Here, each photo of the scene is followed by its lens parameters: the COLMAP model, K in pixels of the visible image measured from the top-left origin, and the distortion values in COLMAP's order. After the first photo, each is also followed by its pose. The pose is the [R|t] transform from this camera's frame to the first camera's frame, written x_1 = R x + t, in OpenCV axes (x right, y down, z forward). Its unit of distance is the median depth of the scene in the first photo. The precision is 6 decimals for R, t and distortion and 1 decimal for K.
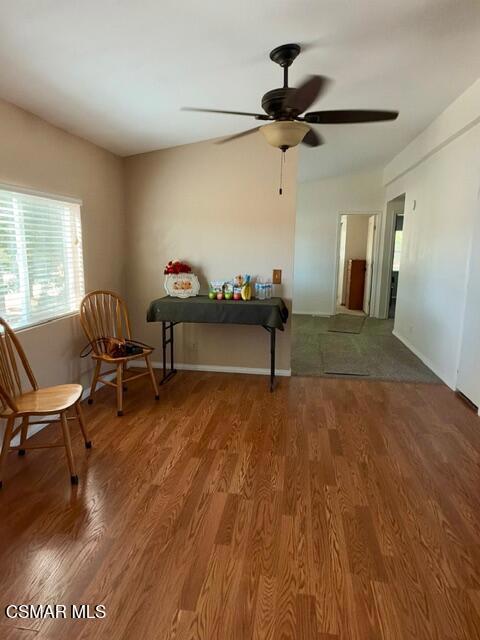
lens RADIAL K [[393.8, 0, 242.0], [0, 393.8, 319.2], [0, 0, 1]] dist [0.001744, 0.000653]
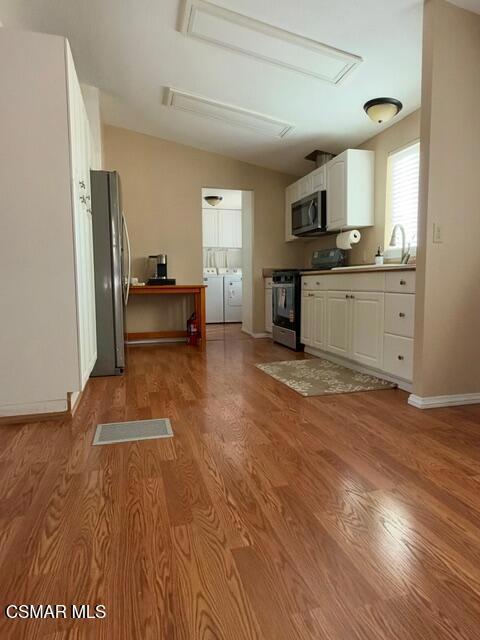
lens RADIAL K [[391.1, 0, 240.0], [0, 391.1, 320.0], [0, 0, 1]] dist [-0.007930, -0.000652]
pose [[-0.916742, 0.027563, -0.398528, 0.238001], [-0.080866, 0.964159, 0.252700, 0.012912], [0.391210, 0.263888, -0.881656, 0.778412]]
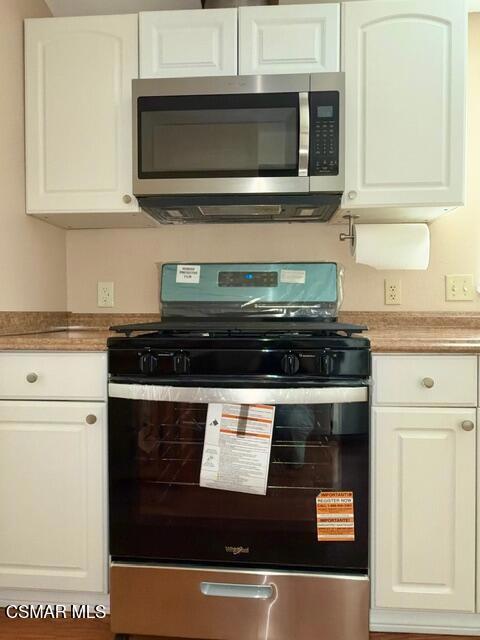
lens RADIAL K [[406.8, 0, 239.9], [0, 406.8, 315.6], [0, 0, 1]] dist [-0.002973, 0.000931]
pose [[0.074030, -0.004783, -0.997245, -0.062442], [-0.176905, 0.984066, -0.017852, 0.149255], [0.981440, 0.177740, 0.072004, -0.252585]]
